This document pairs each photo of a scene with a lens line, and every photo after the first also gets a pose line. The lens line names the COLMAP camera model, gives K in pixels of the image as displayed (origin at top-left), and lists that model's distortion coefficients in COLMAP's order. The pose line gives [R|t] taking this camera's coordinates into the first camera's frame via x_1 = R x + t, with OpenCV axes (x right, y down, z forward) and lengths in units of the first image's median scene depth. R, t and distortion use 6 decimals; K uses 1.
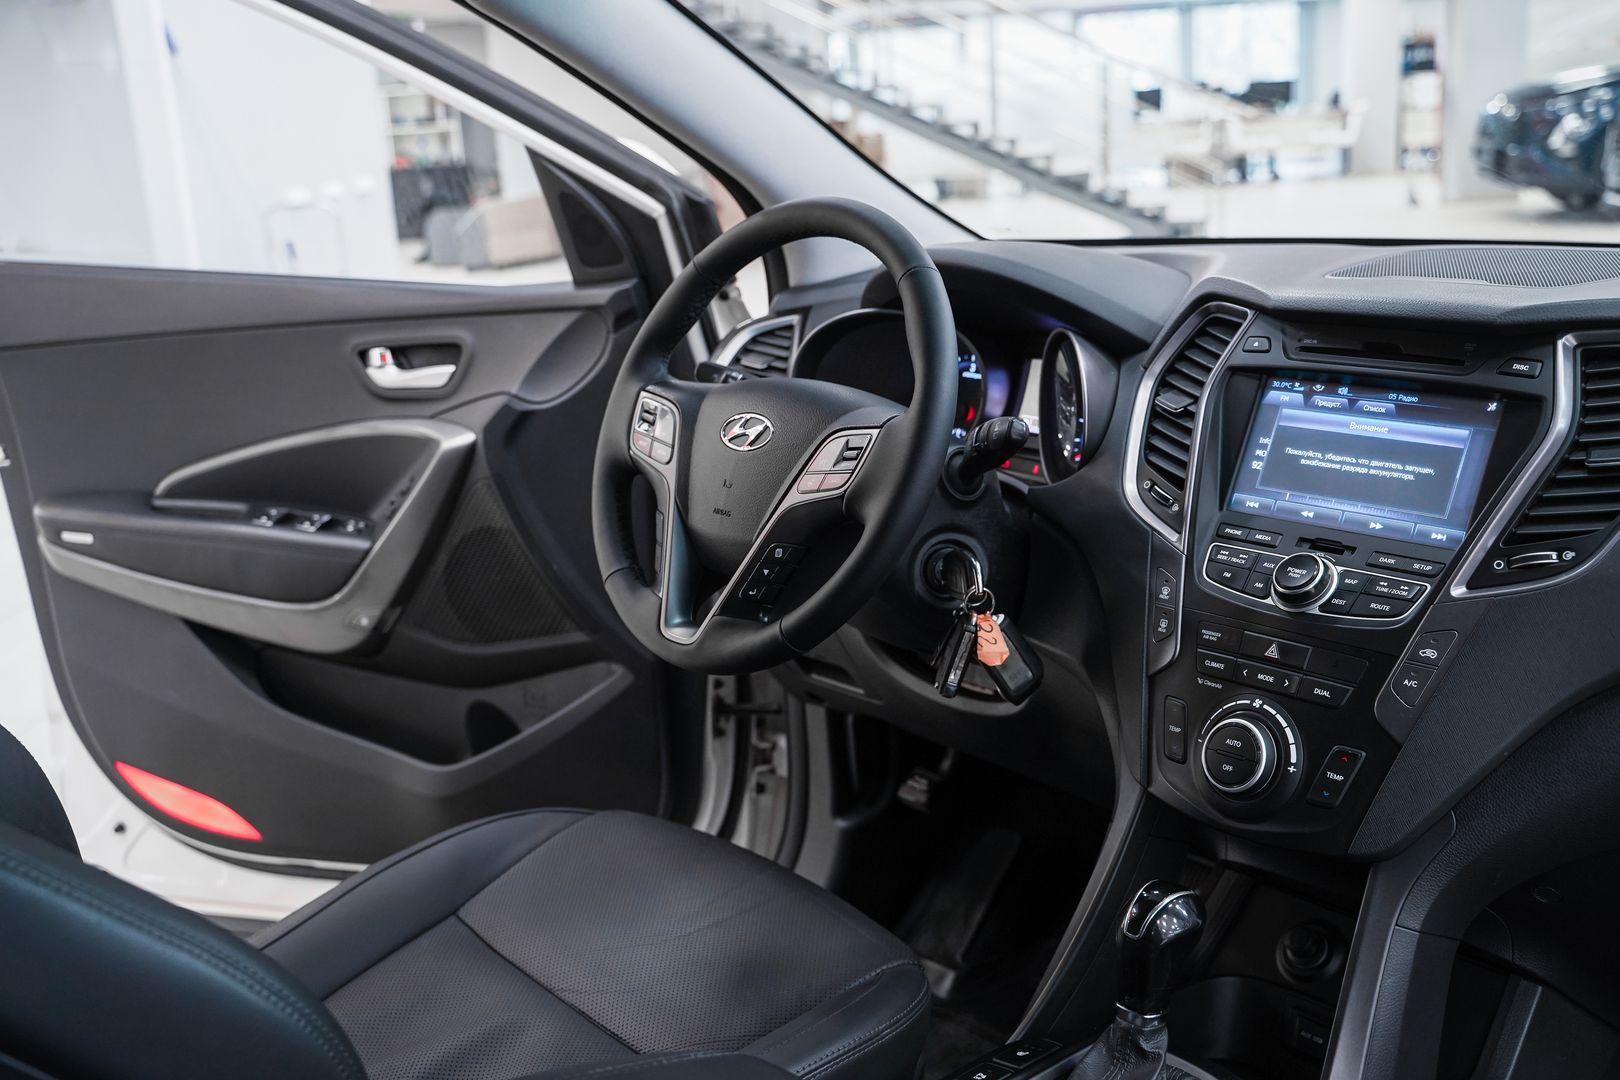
lens RADIAL K [[1688.5, 0, 810.0], [0, 1688.5, 540.0], [0, 0, 1]] dist [-0.027141, 0.036983]
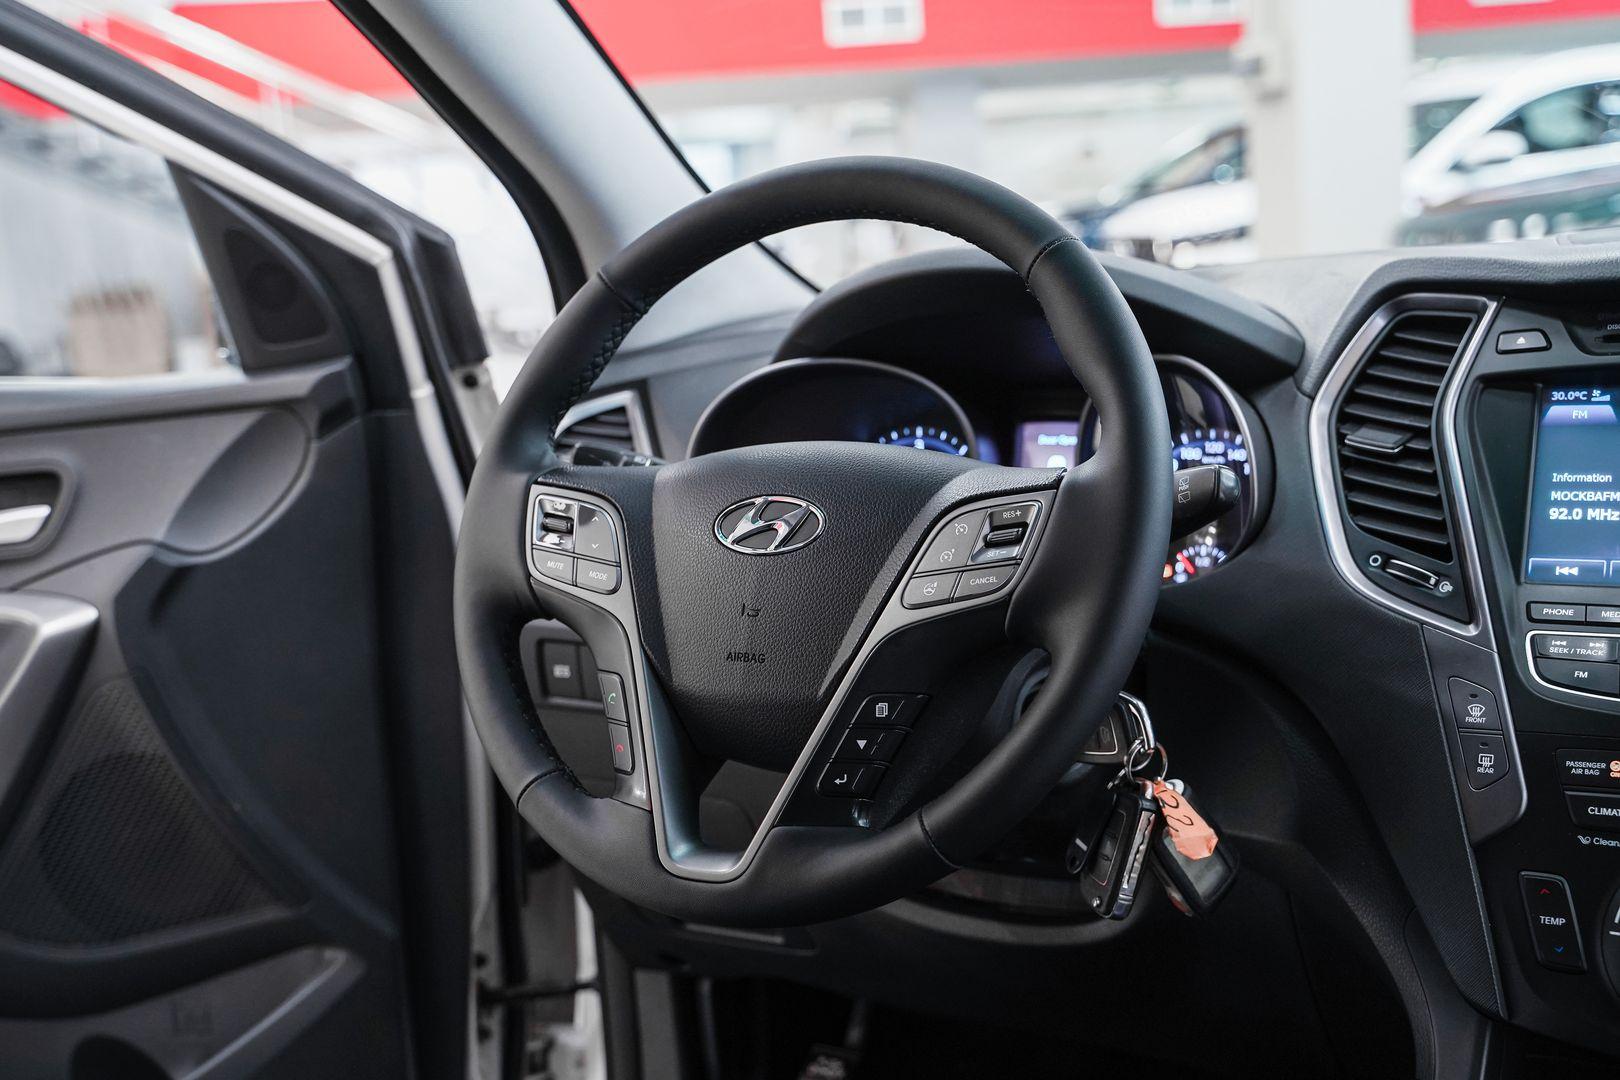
lens RADIAL K [[1937.8, 0, 760.3], [0, 1937.8, 542.3], [0, 0, 1]] dist [0.002823, 0.054482]
pose [[0.951985, -0.062030, 0.299794, -0.256927], [0.095974, 0.990363, -0.099848, 0.013075], [-0.290712, 0.123826, 0.948764, 0.334200]]
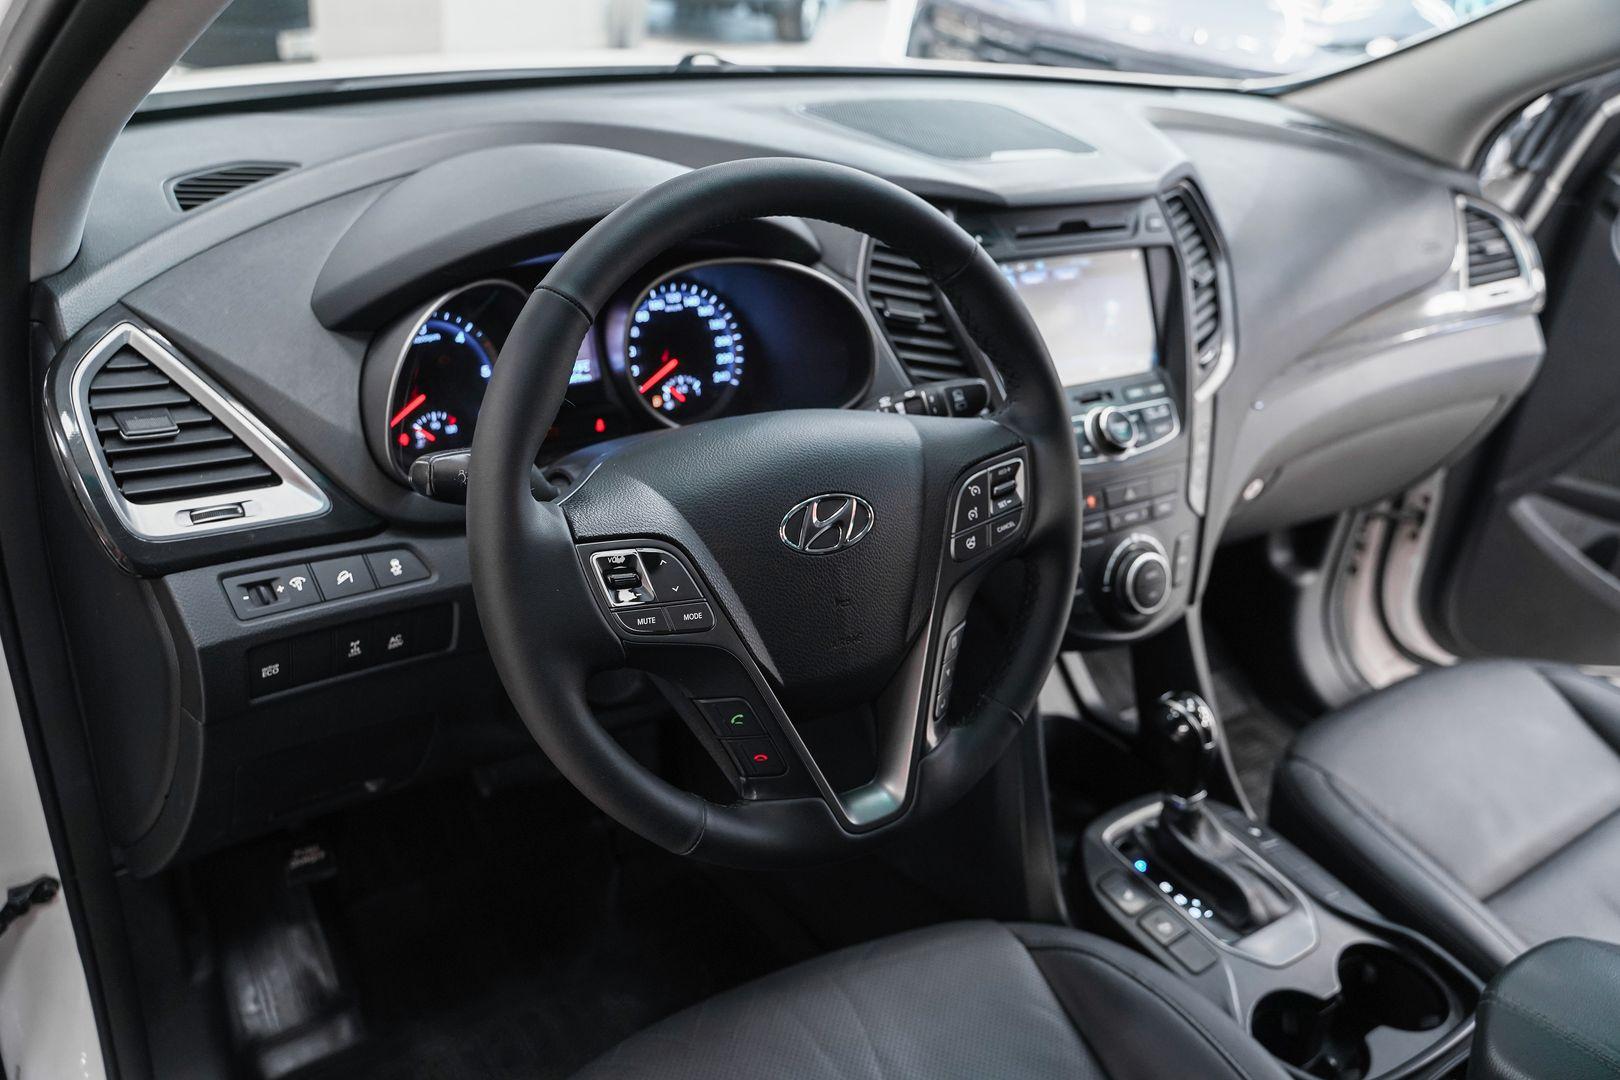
lens RADIAL K [[1347.4, 0, 810.0], [0, 1347.4, 540.0], [0, 0, 1]] dist [-0.116289, 0.082257]
pose [[0.119103, -0.435743, 0.892156, -0.546754], [0.139059, 0.897016, 0.419552, -0.297446], [-0.983096, 0.074092, 0.167431, 0.927887]]
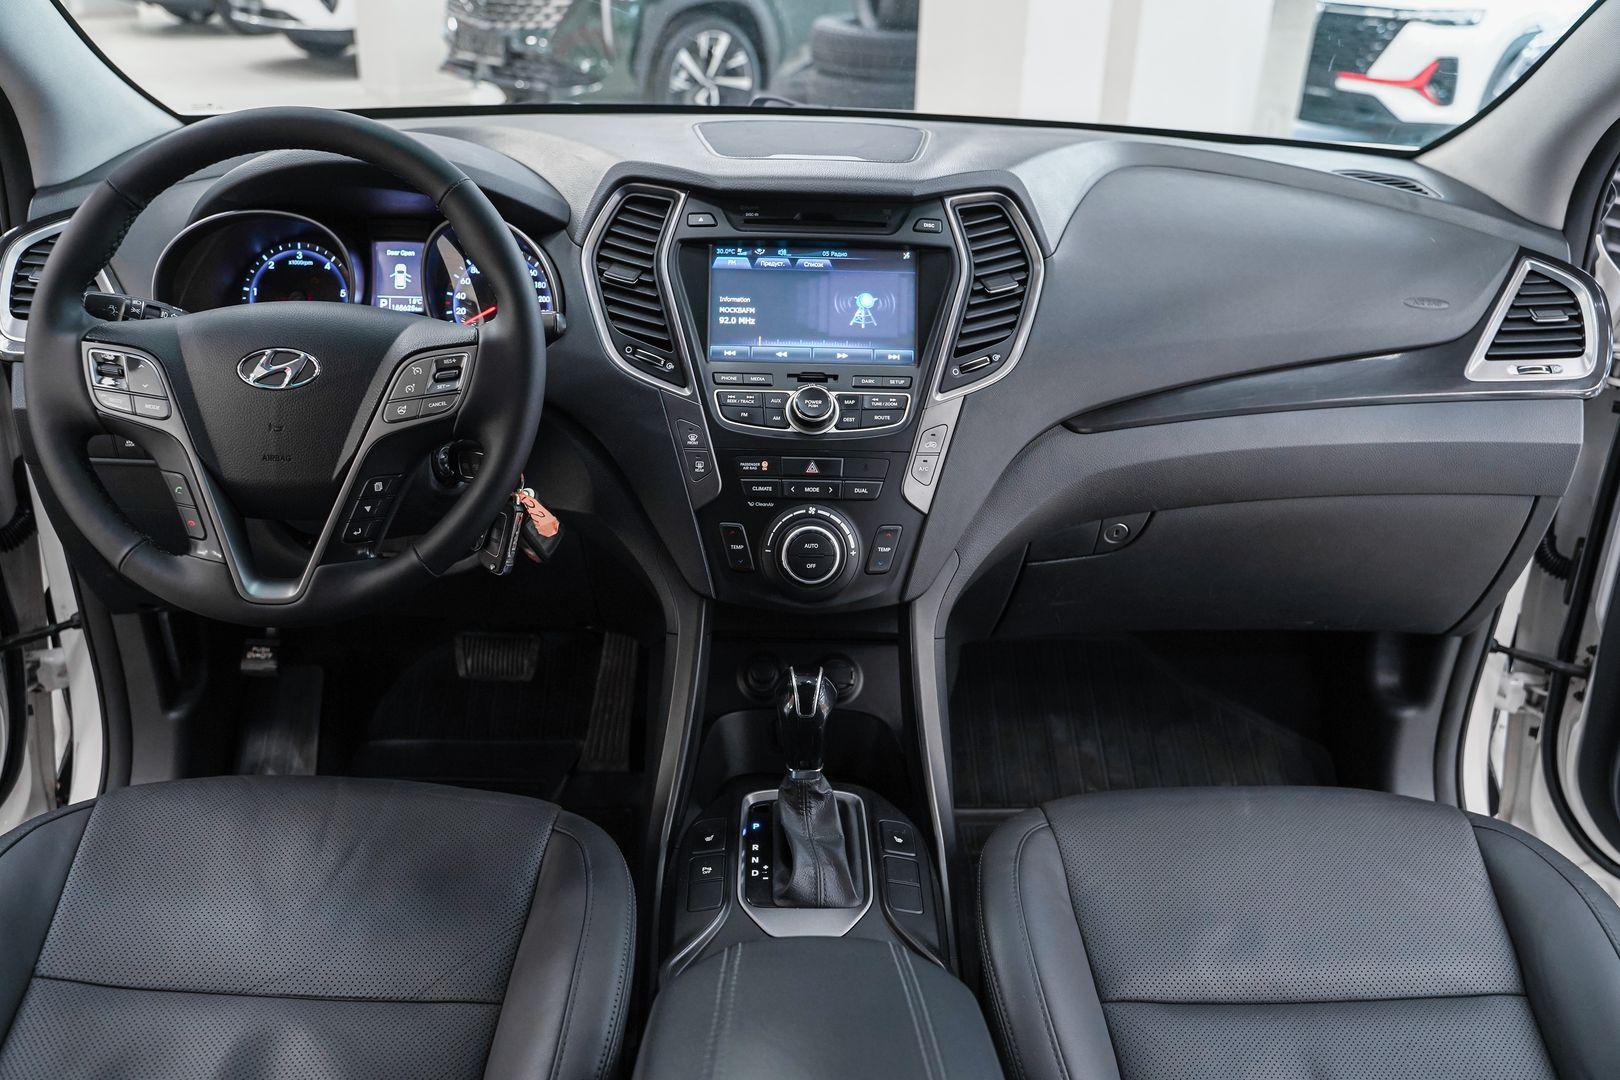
lens RADIAL K [[1347.4, 0, 810.0], [0, 1347.4, 540.0], [0, 0, 1]] dist [-0.116289, 0.082257]
pose [[0.631793, -0.276883, 0.723998, -0.416708], [0.133157, 0.958910, 0.250523, -0.119372], [-0.763614, -0.061873, 0.642701, 0.298220]]
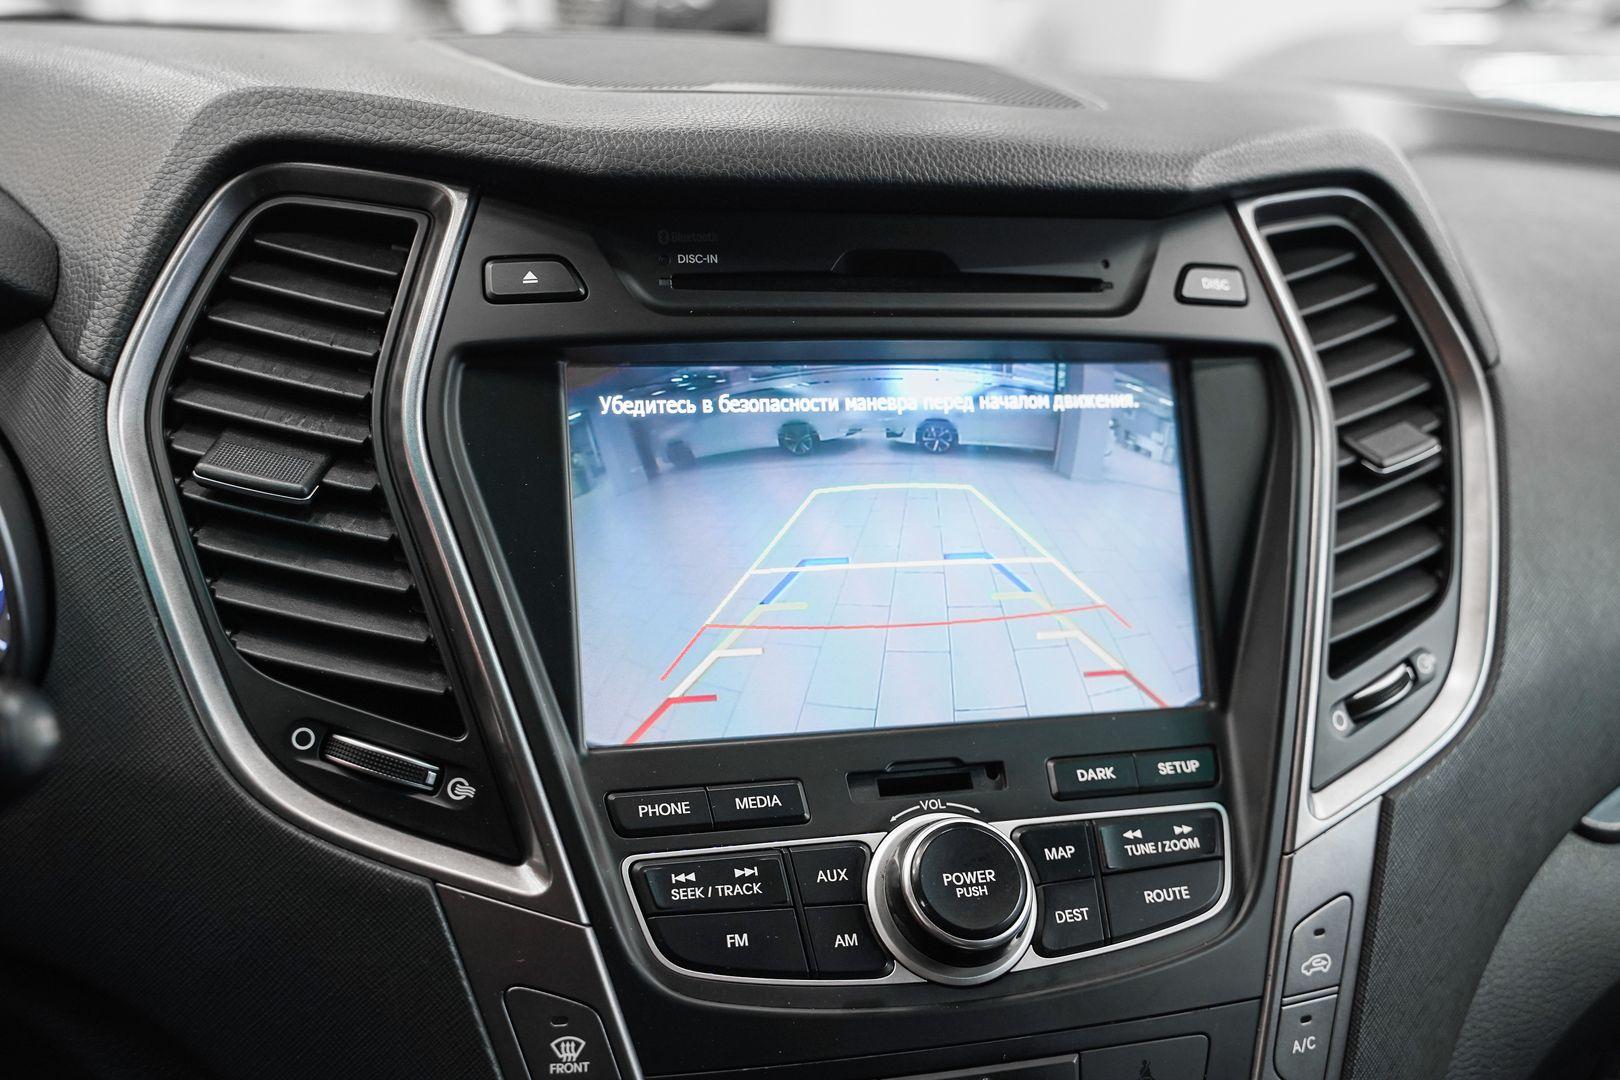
lens RADIAL K [[1664.0, 0, 804.8], [0, 1664.0, 488.6], [0, 0, 1]] dist [-0.013372, -0.001052]
pose [[0.417990, -0.207435, 0.884452, -0.032369], [0.146502, 0.976230, 0.159724, -0.114510], [-0.896561, 0.062811, 0.438444, 0.754340]]
